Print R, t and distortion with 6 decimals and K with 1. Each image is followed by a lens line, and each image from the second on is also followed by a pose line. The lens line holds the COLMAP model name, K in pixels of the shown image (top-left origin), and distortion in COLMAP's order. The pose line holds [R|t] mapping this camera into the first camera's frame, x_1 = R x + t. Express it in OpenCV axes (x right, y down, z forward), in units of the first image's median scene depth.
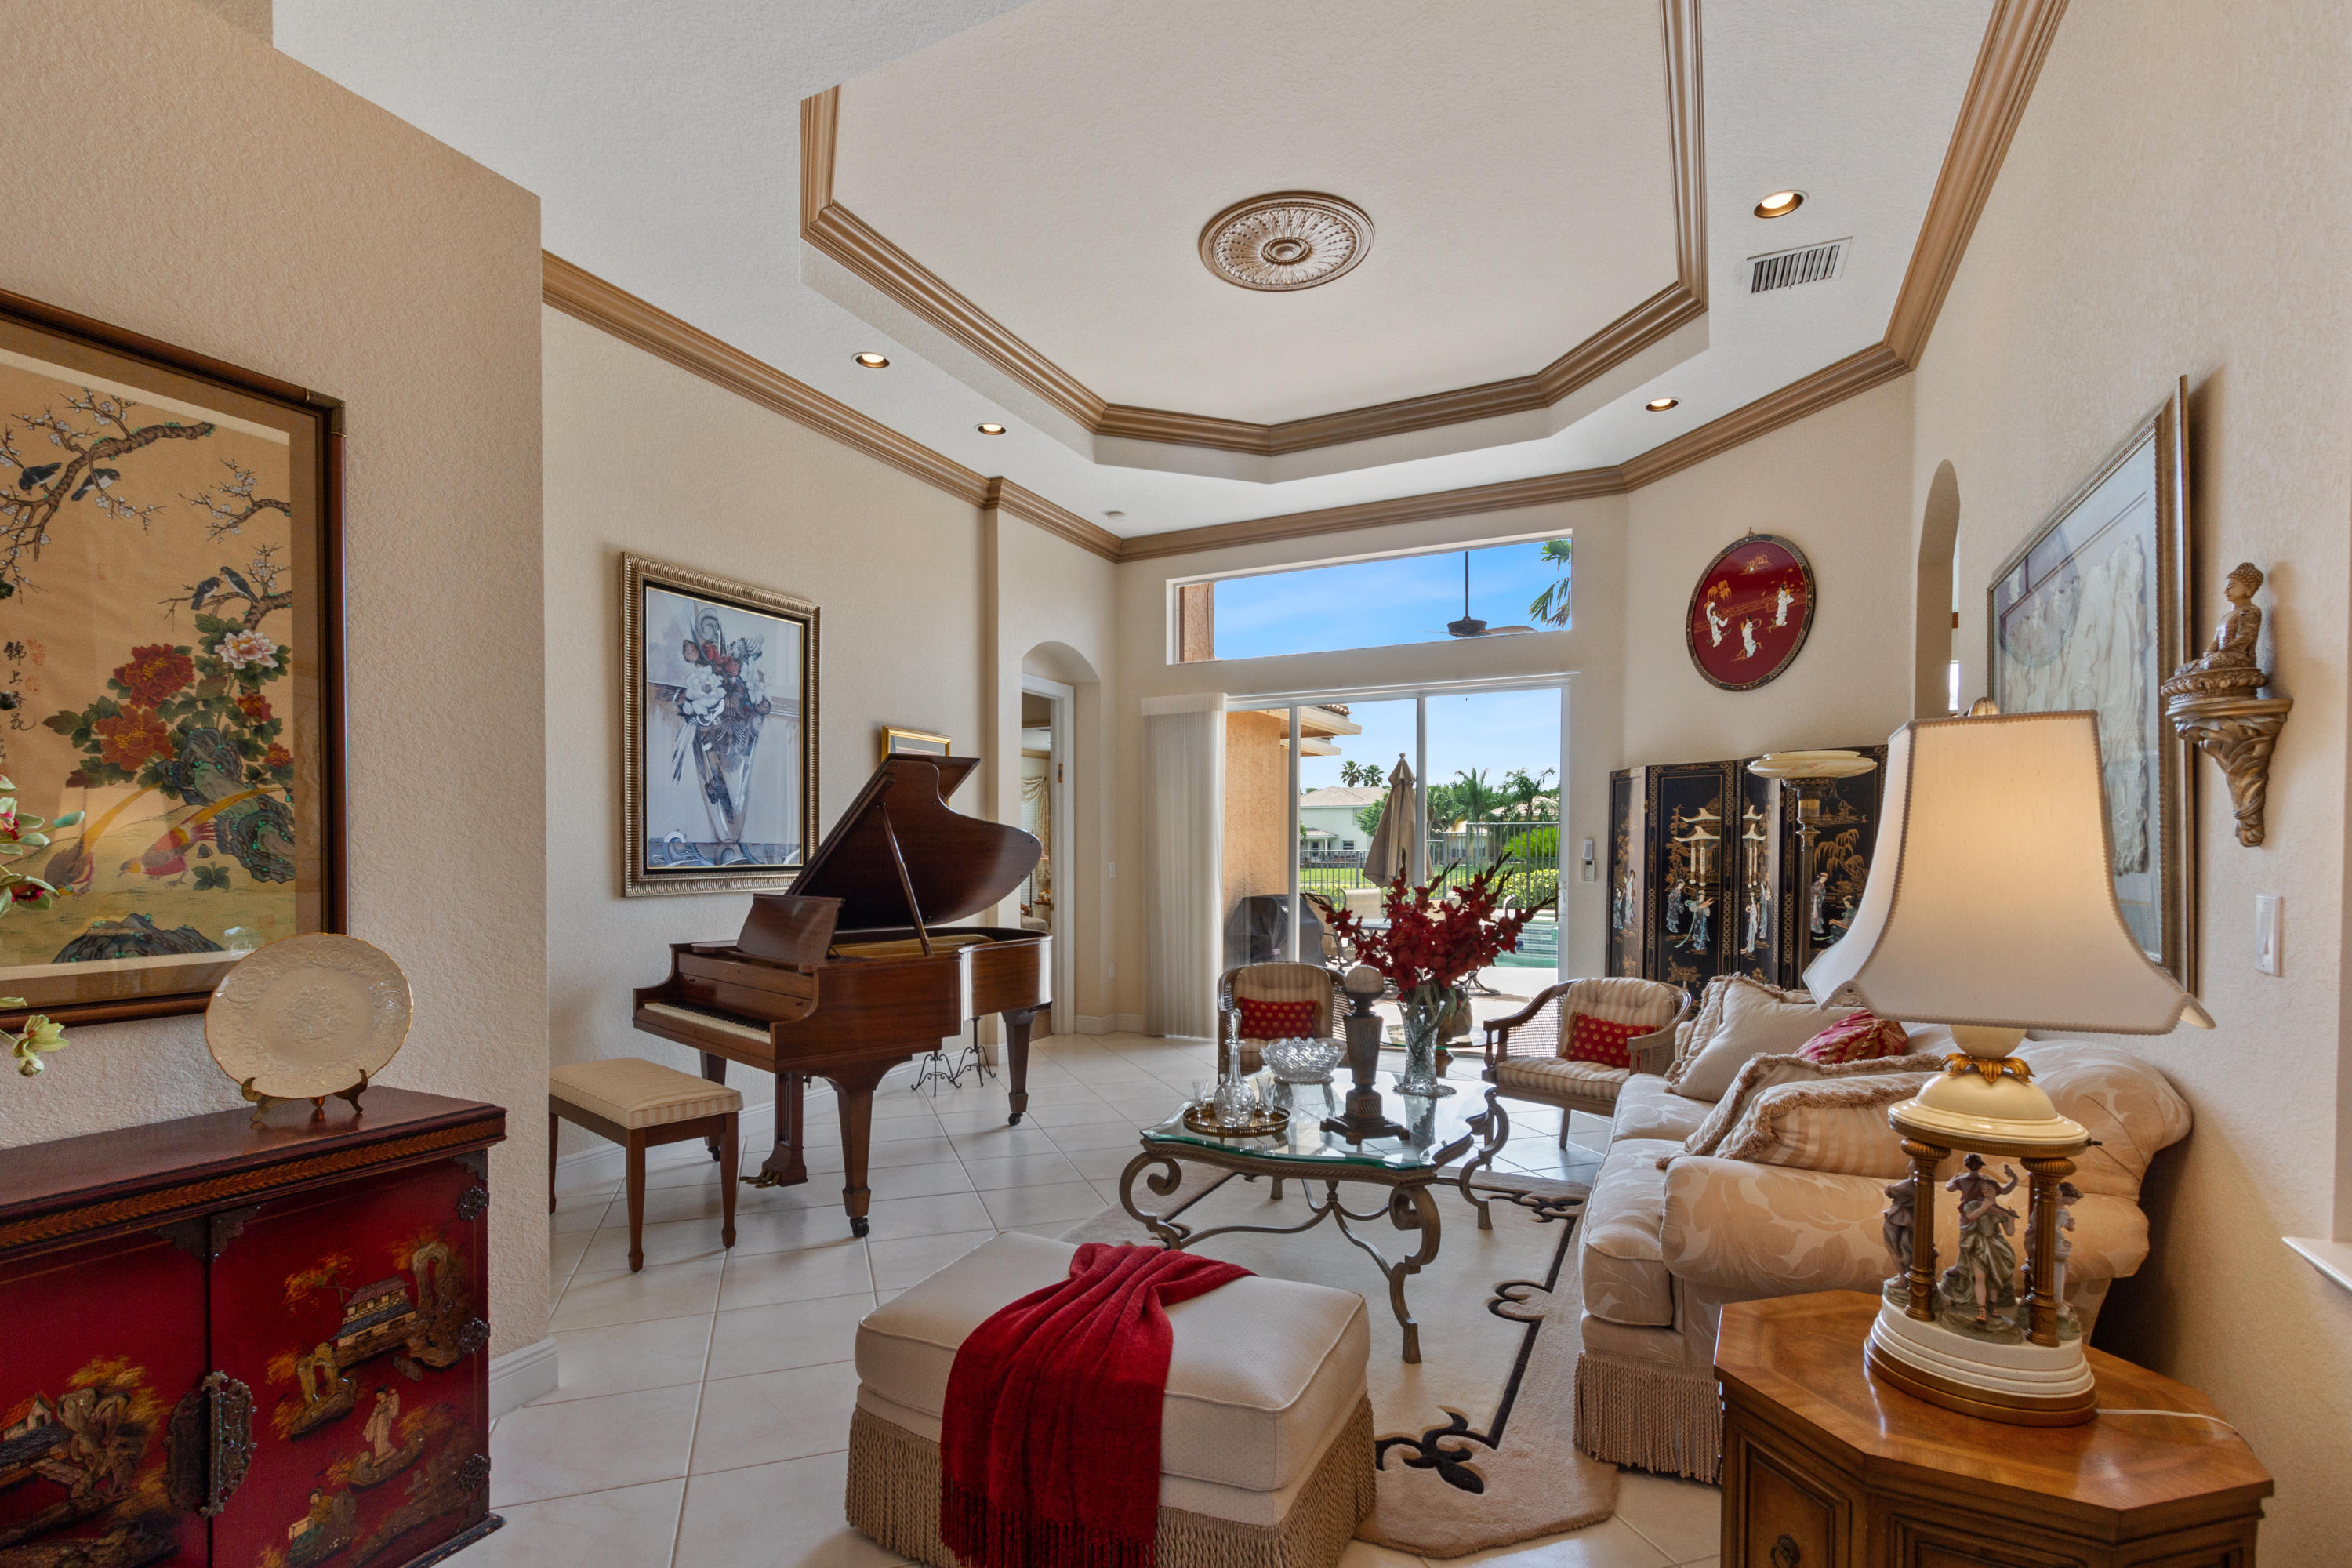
lens RADIAL K [[1084.3, 0, 1175.8], [0, 1084.3, 875.0], [0, 0, 1]] dist [0.007444, -0.004176]
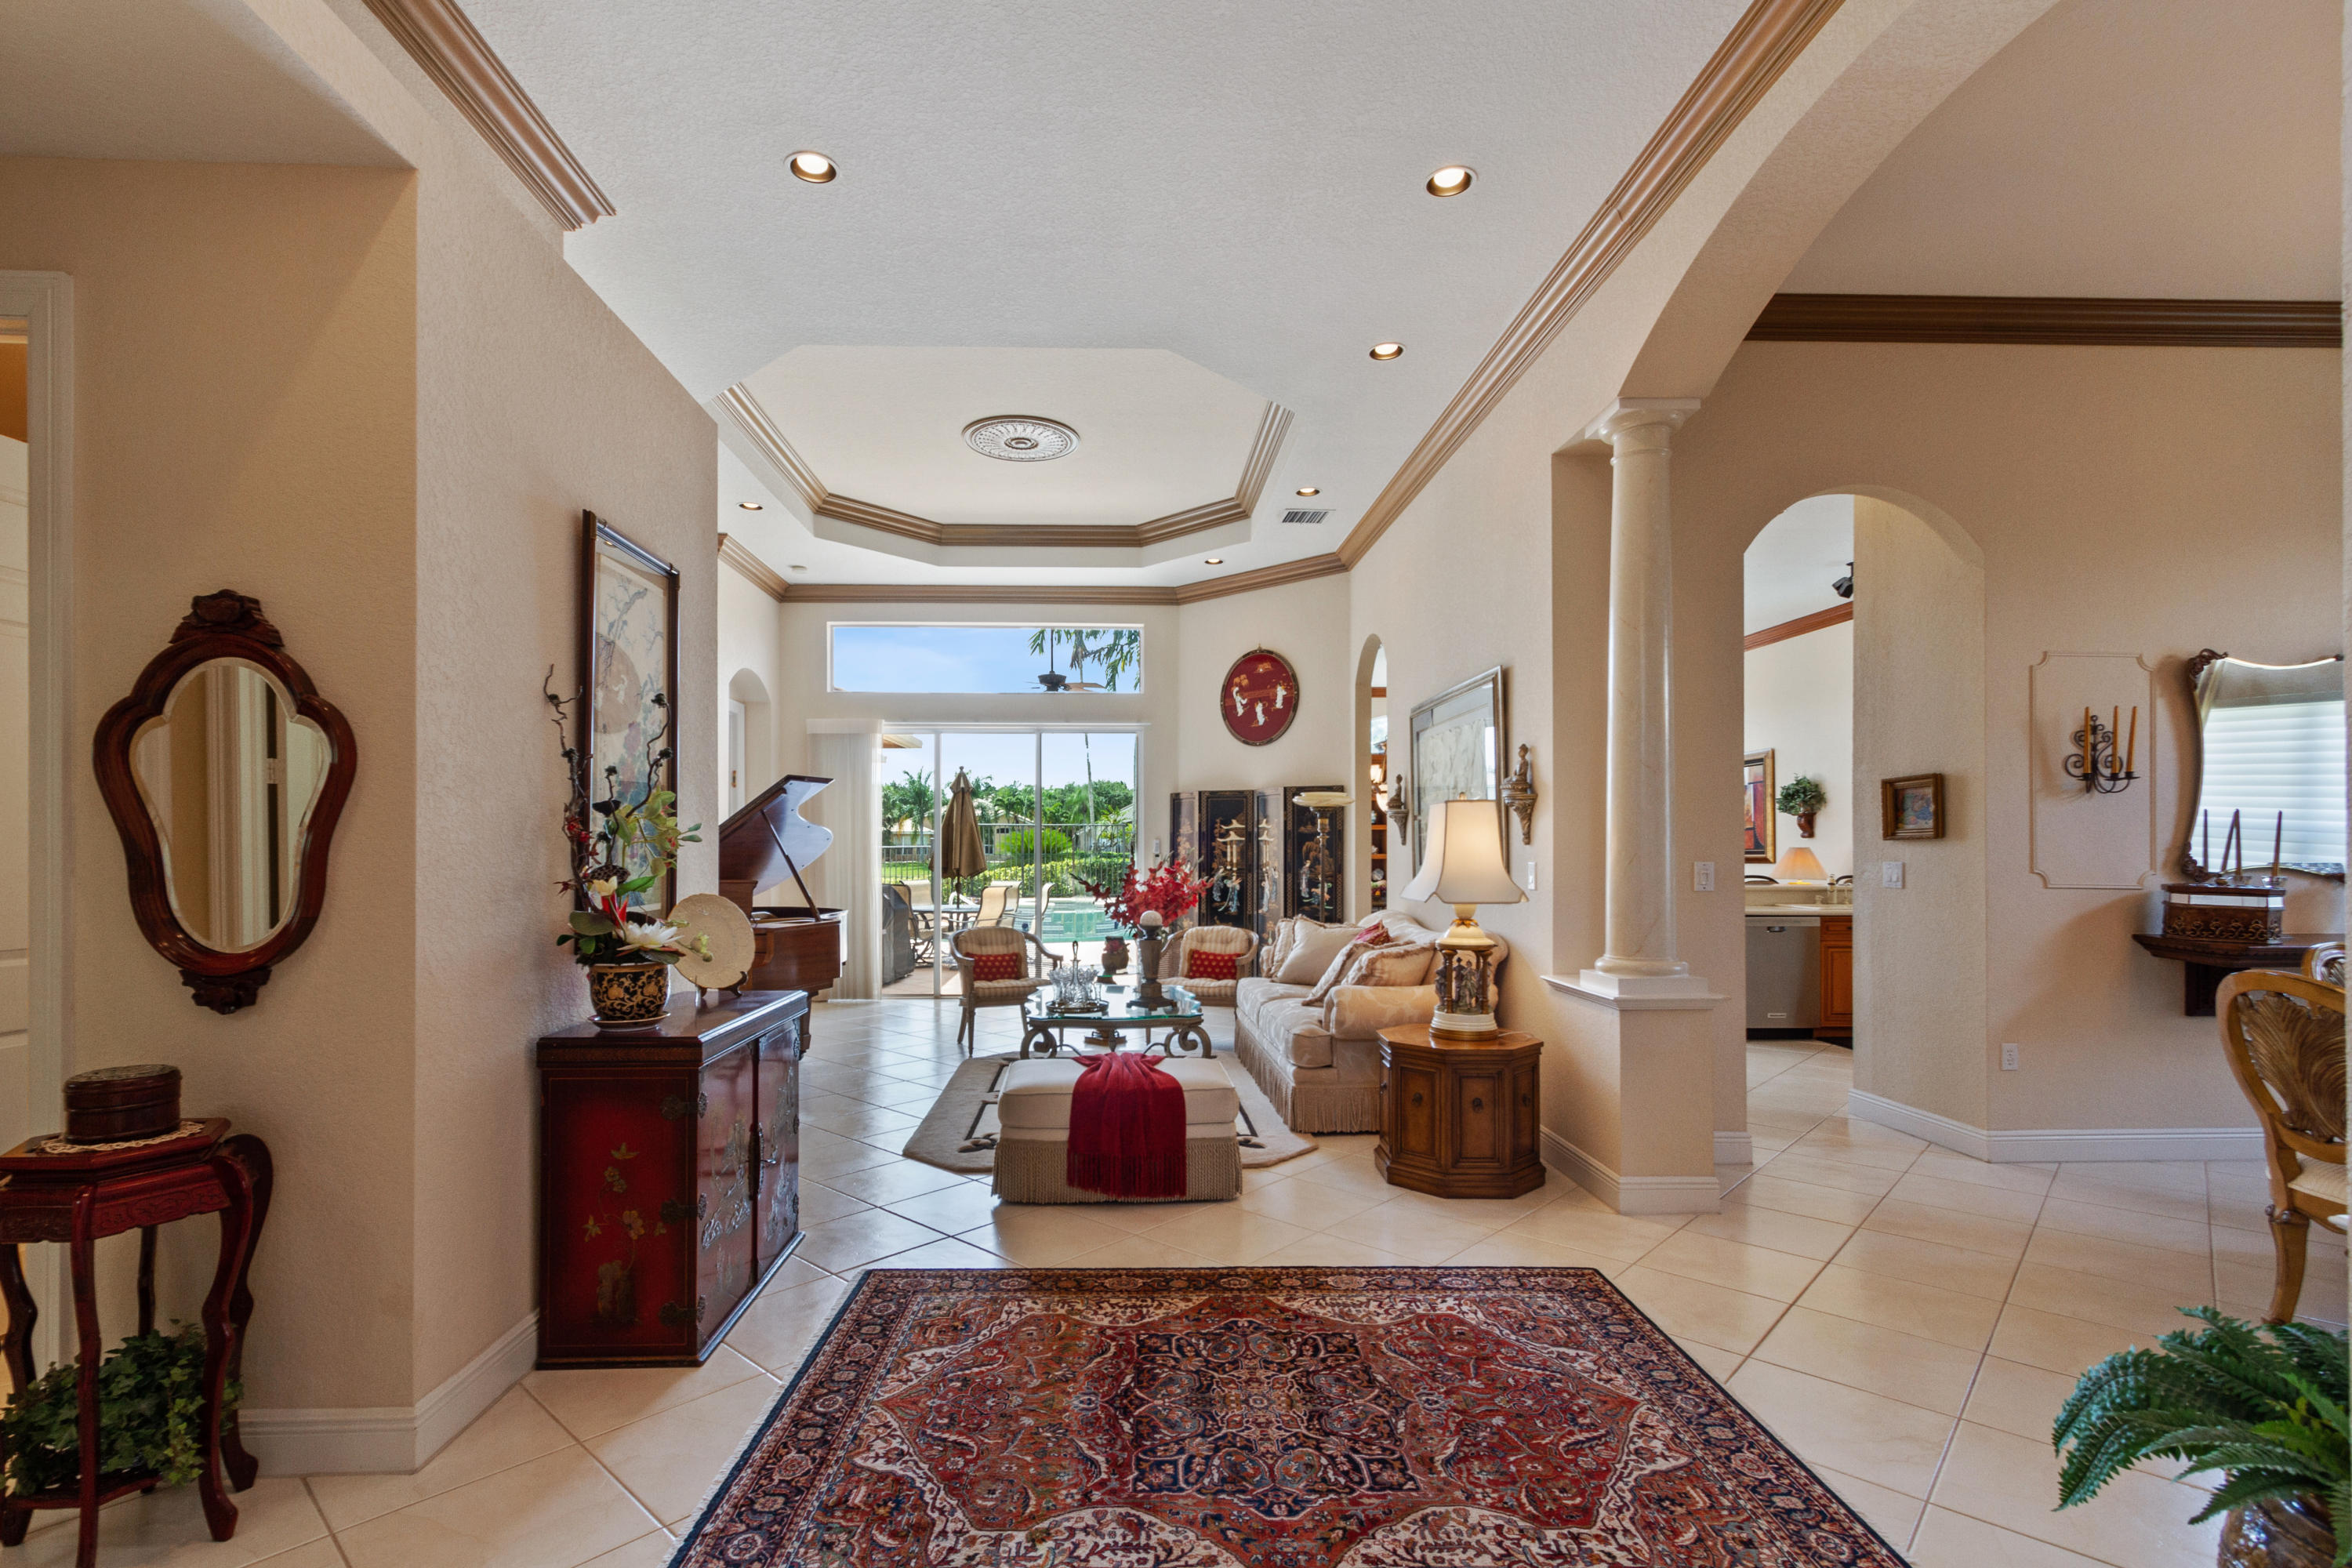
lens RADIAL K [[1084.3, 0, 1160.0], [0, 1084.3, 845.7], [0, 0, 1]] dist [0.007444, -0.004176]
pose [[0.872040, 0.001803, 0.489431, -0.377355], [0.010533, 0.999692, -0.022450, 0.009106], [-0.489321, 0.024733, 0.871753, -0.306008]]
